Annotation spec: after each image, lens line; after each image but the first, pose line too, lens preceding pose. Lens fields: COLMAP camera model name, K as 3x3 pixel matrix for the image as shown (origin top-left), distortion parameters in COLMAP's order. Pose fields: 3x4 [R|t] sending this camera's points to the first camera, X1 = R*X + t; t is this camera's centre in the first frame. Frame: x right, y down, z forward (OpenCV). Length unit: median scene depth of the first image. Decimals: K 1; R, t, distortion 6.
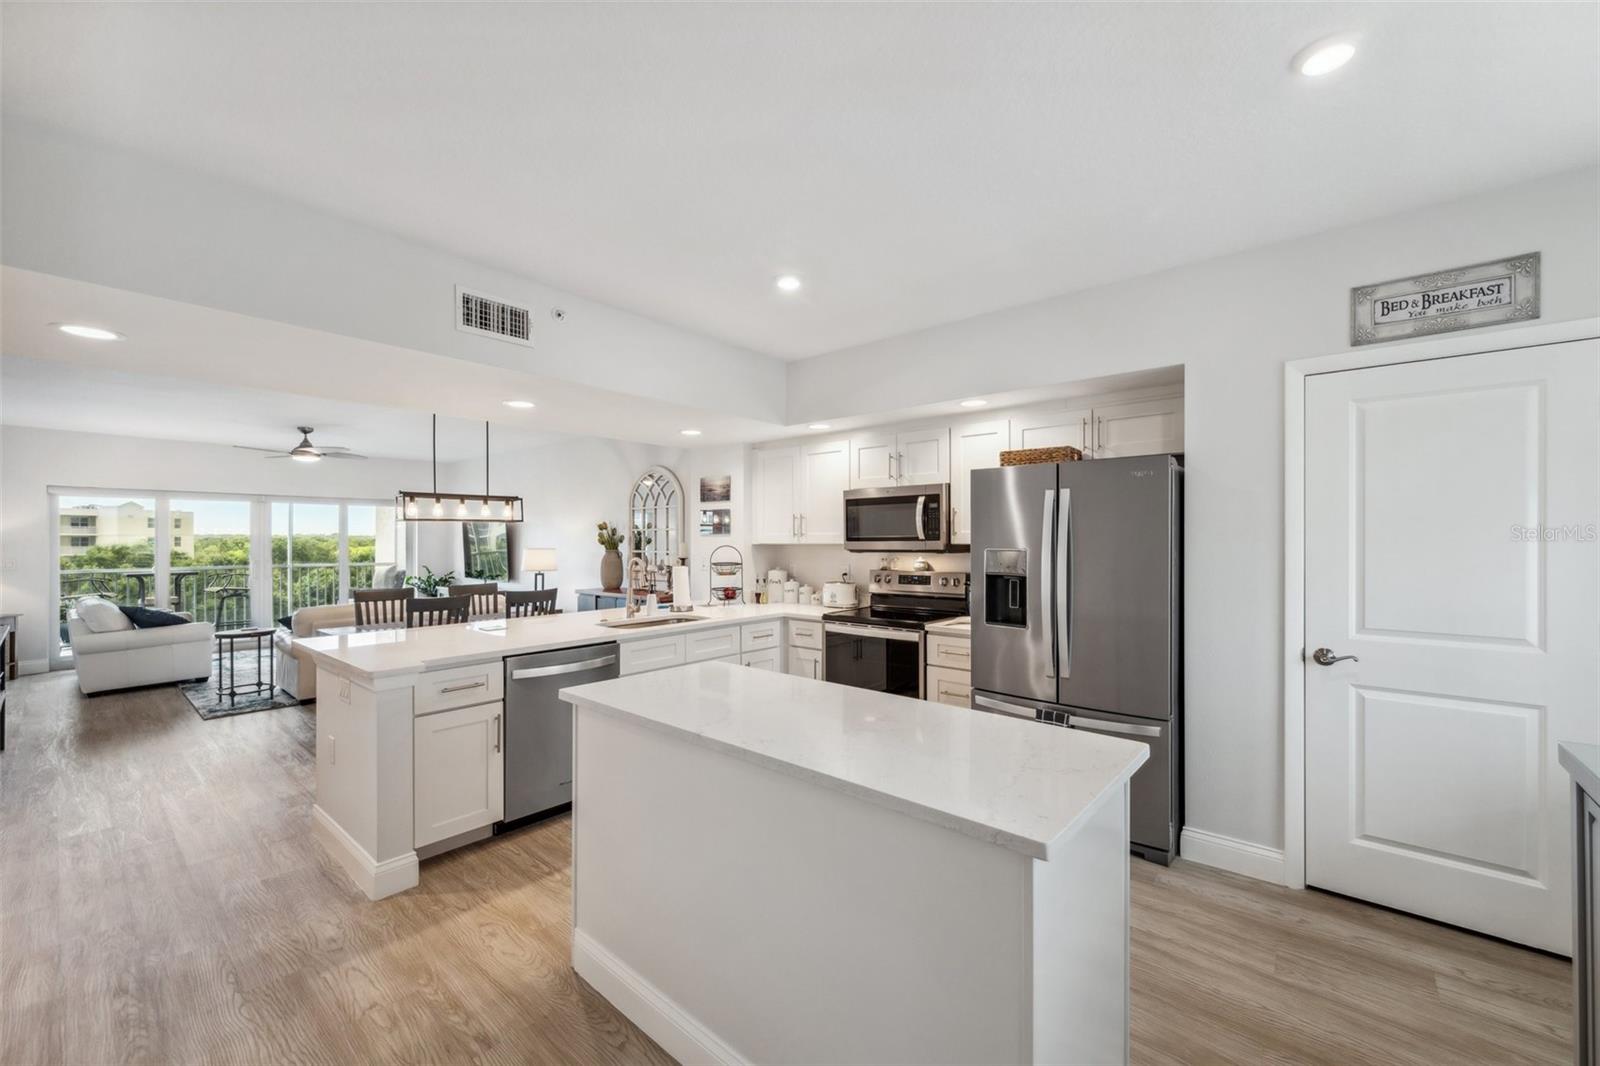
lens RADIAL K [[631.3, 0, 799.8], [0, 631.3, 541.0], [0, 0, 1]] dist [0.000226, -0.000641]
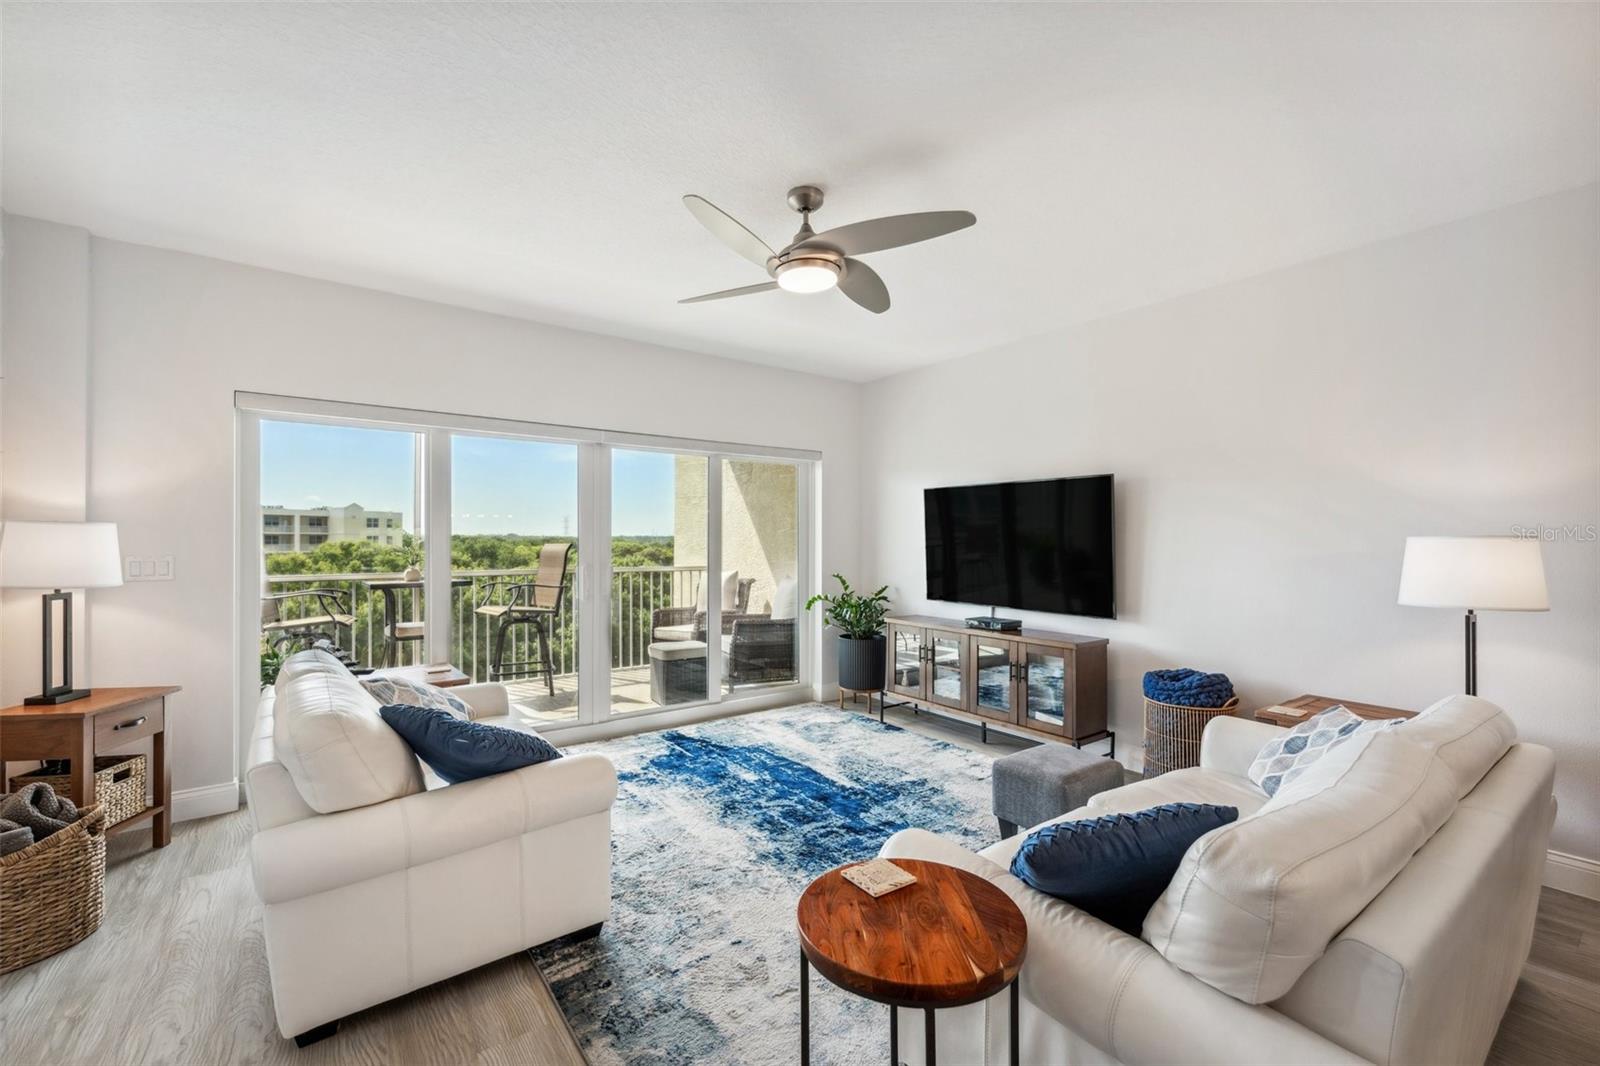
lens RADIAL K [[678.8, 0, 798.8], [0, 678.8, 537.0], [0, 0, 1]] dist [0.003716, -0.001785]
pose [[0.972876, 0.000842, -0.231325, -0.998061], [-0.002344, 0.999978, -0.006218, 0.023946], [0.231315, 0.006591, 0.972857, 0.895841]]
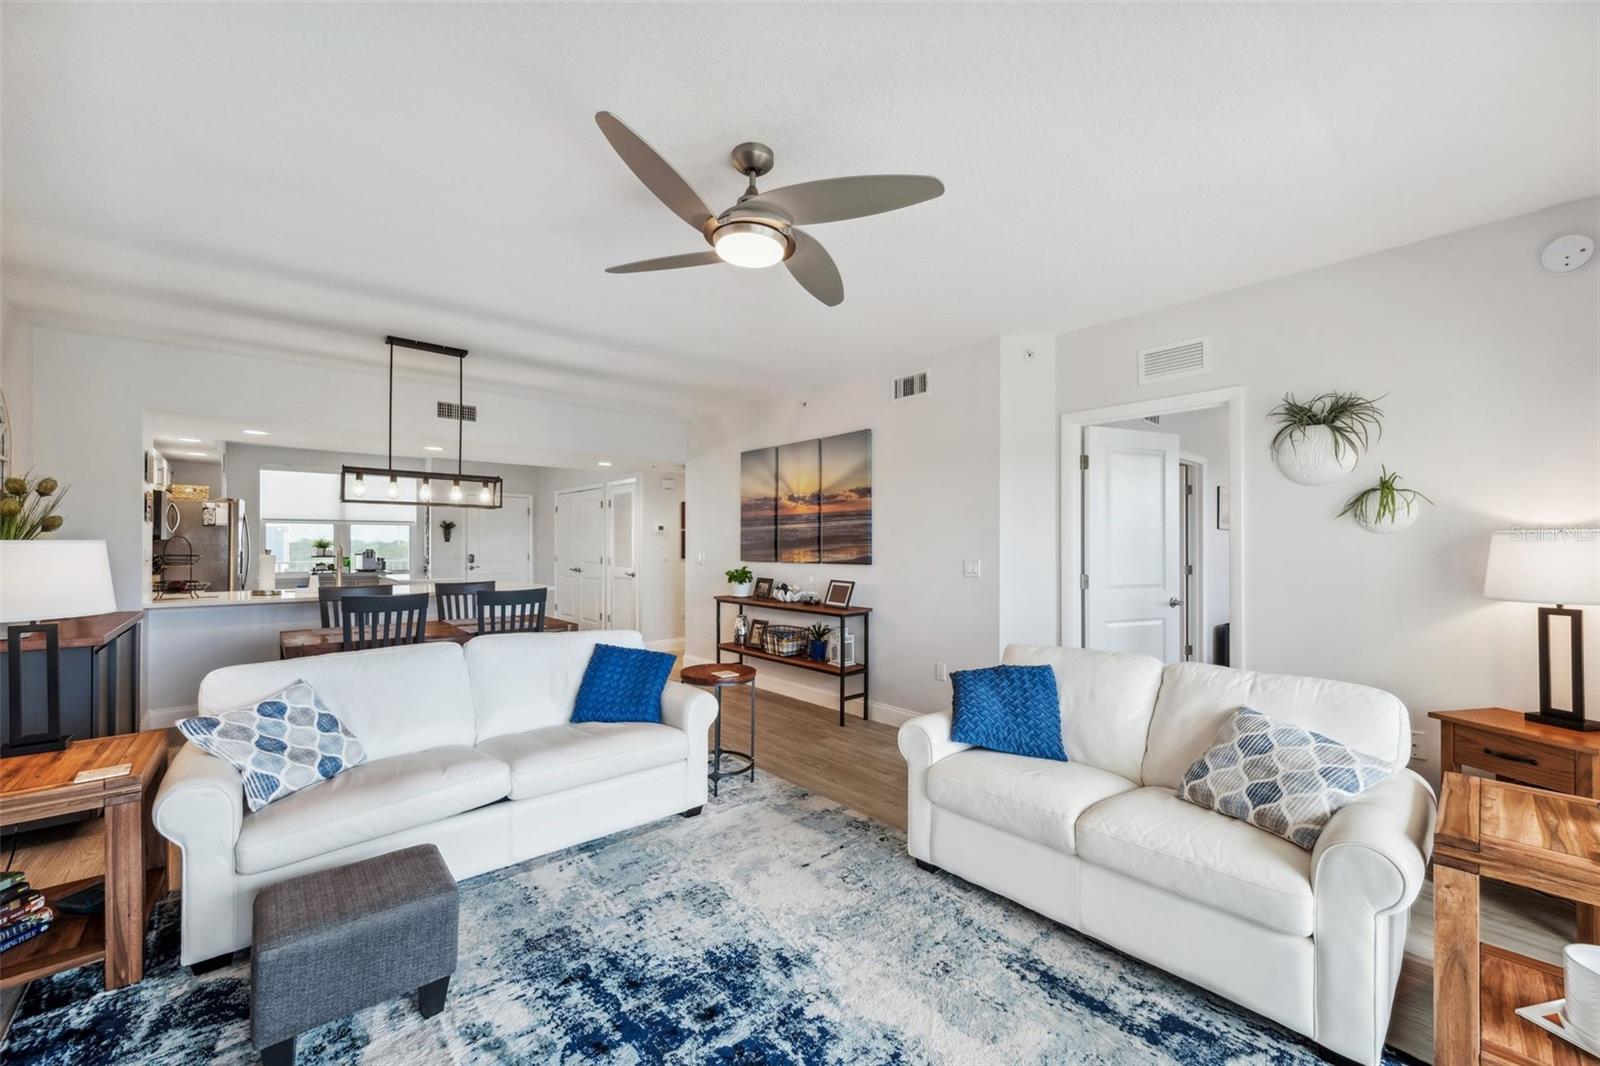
lens RADIAL K [[631.3, 0, 801.8], [0, 631.3, 541.3], [0, 0, 1]] dist [0.000226, -0.000641]
pose [[-0.989398, -0.000004, 0.145227, -1.222502], [-0.000529, 0.999993, -0.003576, 0.018880], [-0.145226, -0.003615, -0.989392, 1.870215]]
